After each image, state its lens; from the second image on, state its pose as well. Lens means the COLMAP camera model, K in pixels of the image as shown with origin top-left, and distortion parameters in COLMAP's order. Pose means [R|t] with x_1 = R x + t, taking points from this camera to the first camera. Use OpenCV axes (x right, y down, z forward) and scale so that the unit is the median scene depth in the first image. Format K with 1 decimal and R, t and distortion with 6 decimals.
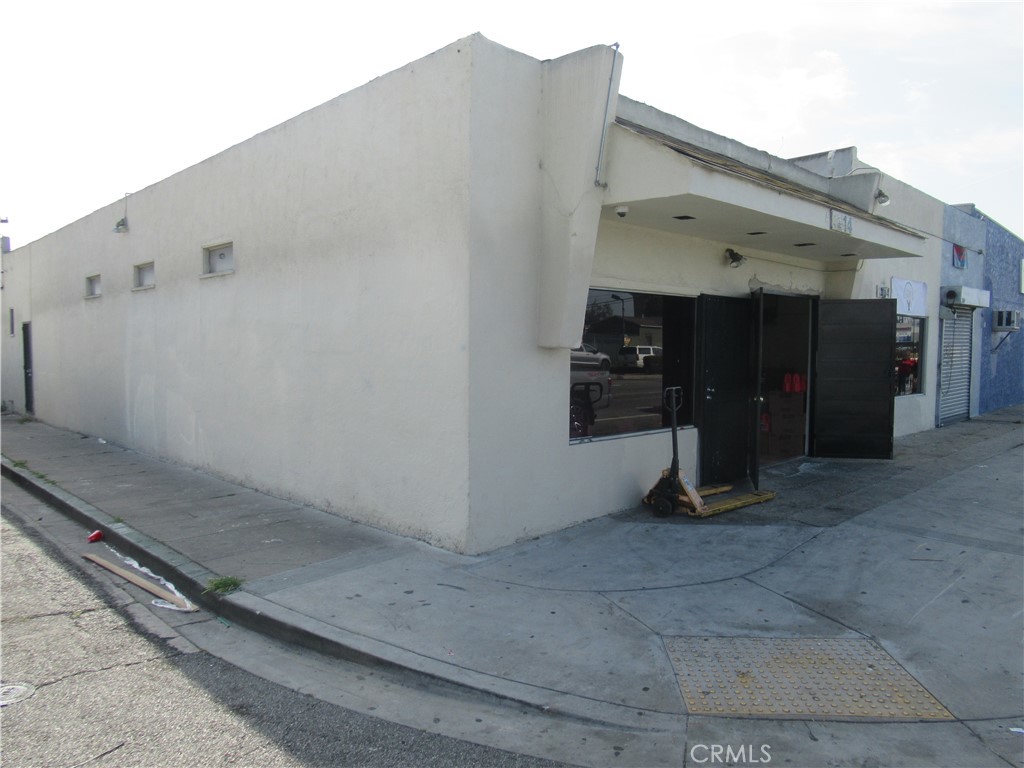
lens RADIAL K [[761.6, 0, 515.6], [0, 761.6, 385.6], [0, 0, 1]] dist [-0.004651, -0.006183]
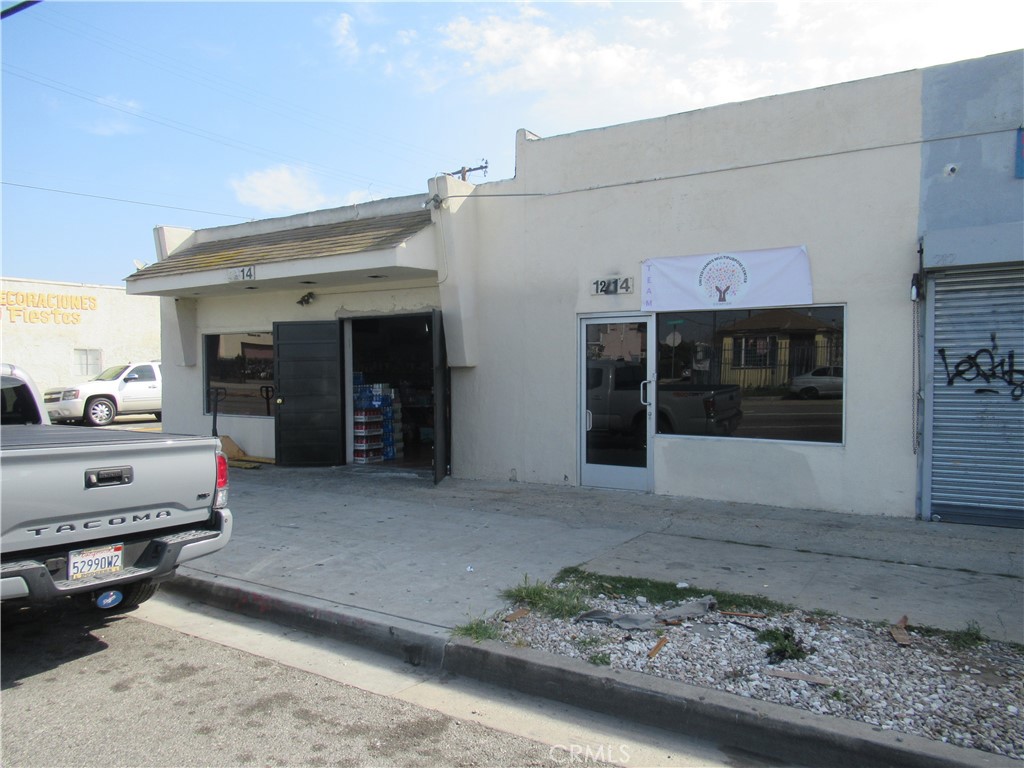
lens RADIAL K [[761.6, 0, 521.7], [0, 761.6, 387.8], [0, 0, 1]] dist [-0.004651, -0.006183]
pose [[0.200453, 0.023973, -0.979410, 2.021934], [-0.044553, 0.998889, 0.015332, -0.054807], [0.978690, 0.040563, 0.201298, 1.312363]]
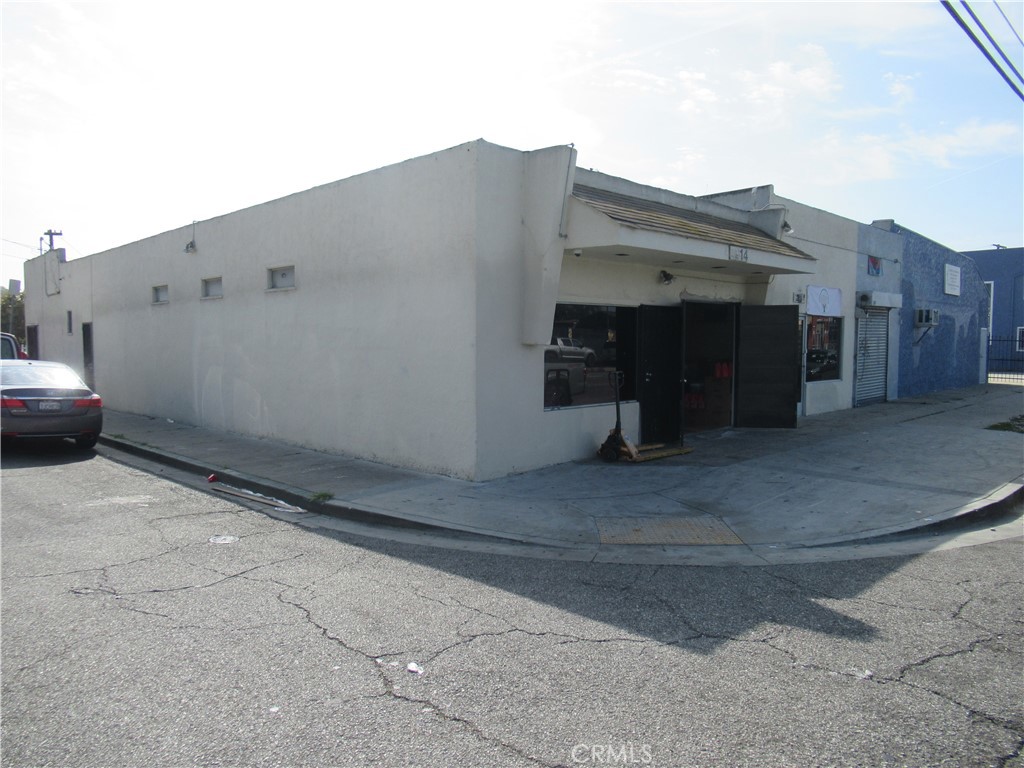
lens RADIAL K [[761.6, 0, 514.1], [0, 761.6, 385.0], [0, 0, 1]] dist [-0.004651, -0.006183]
pose [[0.999930, -0.004997, 0.010761, -0.001607], [0.004917, 0.999961, 0.007396, 0.015620], [-0.010797, -0.007343, 0.999915, -0.425994]]
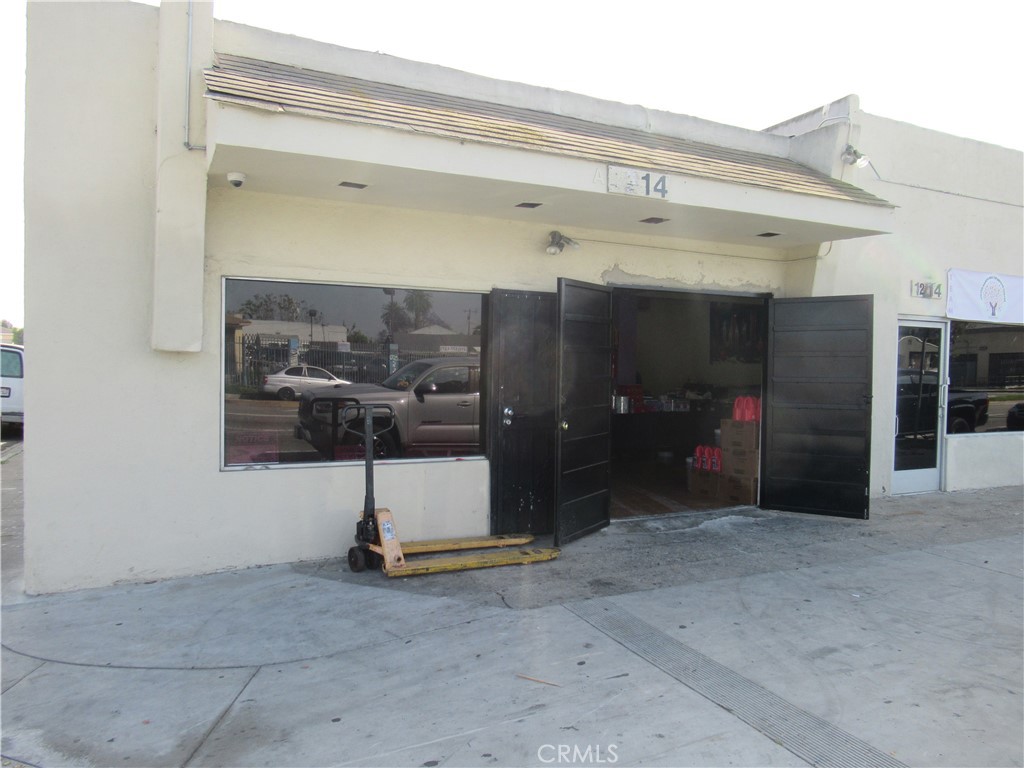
lens RADIAL K [[761.6, 0, 509.3], [0, 761.6, 384.9], [0, 0, 1]] dist [-0.004651, -0.006183]
pose [[0.944193, 0.017914, -0.328904, 0.589582], [-0.028049, 0.999266, -0.026095, -0.001816], [0.328195, 0.033865, 0.944003, 0.307237]]
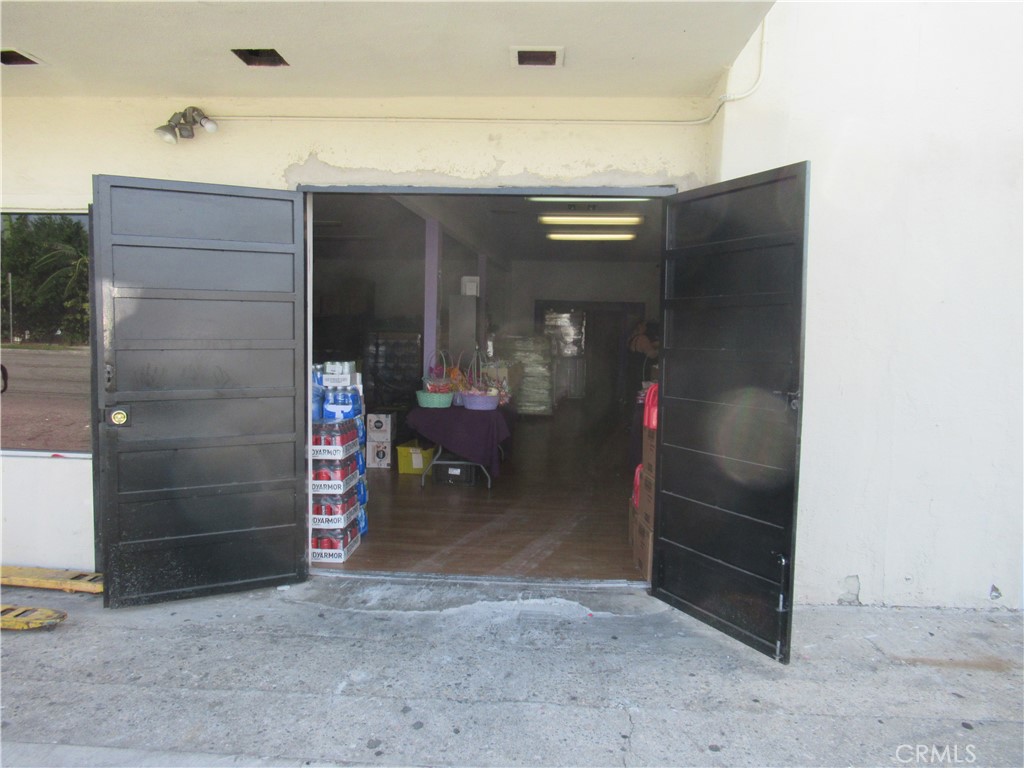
lens RADIAL K [[761.6, 0, 518.0], [0, 761.6, 380.3], [0, 0, 1]] dist [-0.004651, -0.006183]
pose [[0.647326, 0.062692, -0.759631, 0.949567], [-0.059187, 0.997737, 0.031907, -0.039319], [0.759912, 0.024306, 0.649571, 1.008543]]
